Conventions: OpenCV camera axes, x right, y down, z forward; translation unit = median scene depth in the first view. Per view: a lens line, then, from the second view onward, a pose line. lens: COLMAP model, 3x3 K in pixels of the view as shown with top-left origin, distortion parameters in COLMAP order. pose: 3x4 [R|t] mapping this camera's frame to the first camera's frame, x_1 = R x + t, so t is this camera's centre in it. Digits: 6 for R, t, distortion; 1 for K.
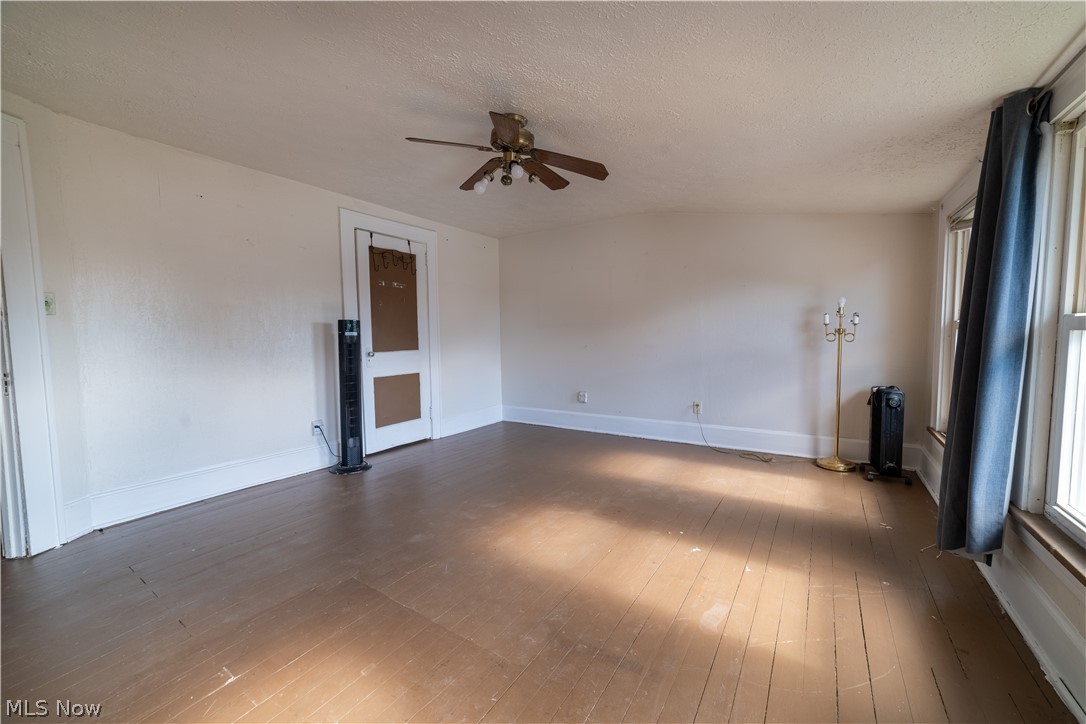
lens RADIAL K [[421.9, 0, 546.5], [0, 421.9, 363.4], [0, 0, 1]] dist [-0.014057, 0.005697]
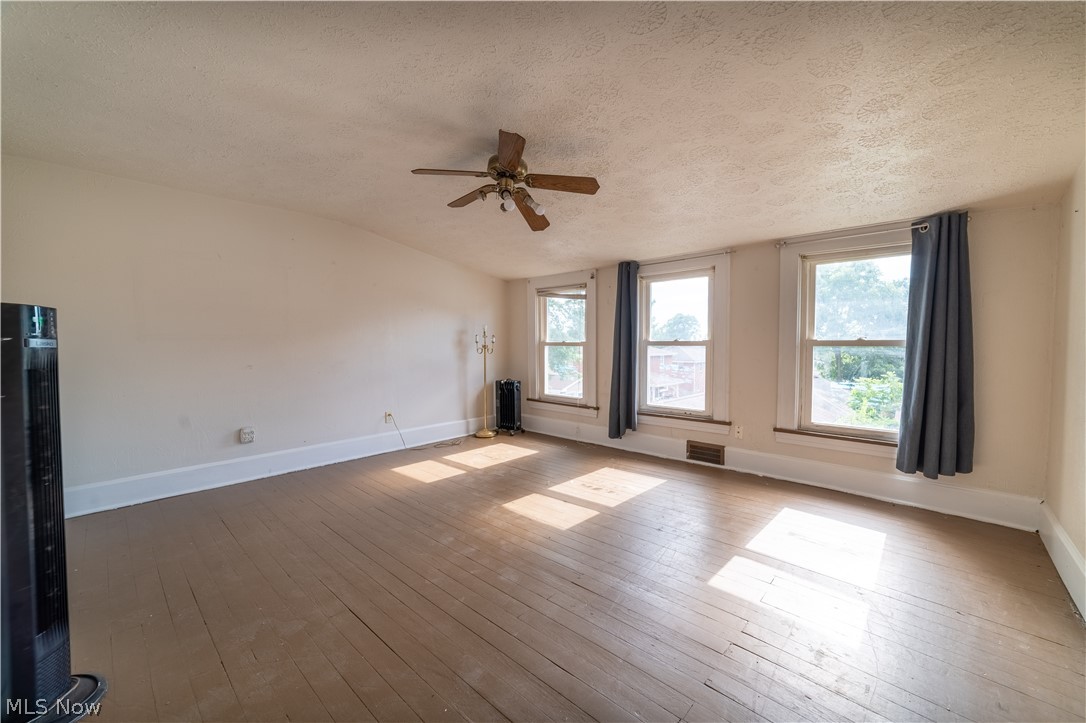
lens RADIAL K [[427.7, 0, 563.7], [0, 427.7, 359.4], [0, 0, 1]] dist [-0.012673, 0.000405]
pose [[0.110923, -0.020970, 0.993608, -0.775495], [0.069091, 0.997521, 0.013340, -0.029018], [-0.991424, 0.067170, 0.112097, 0.498385]]
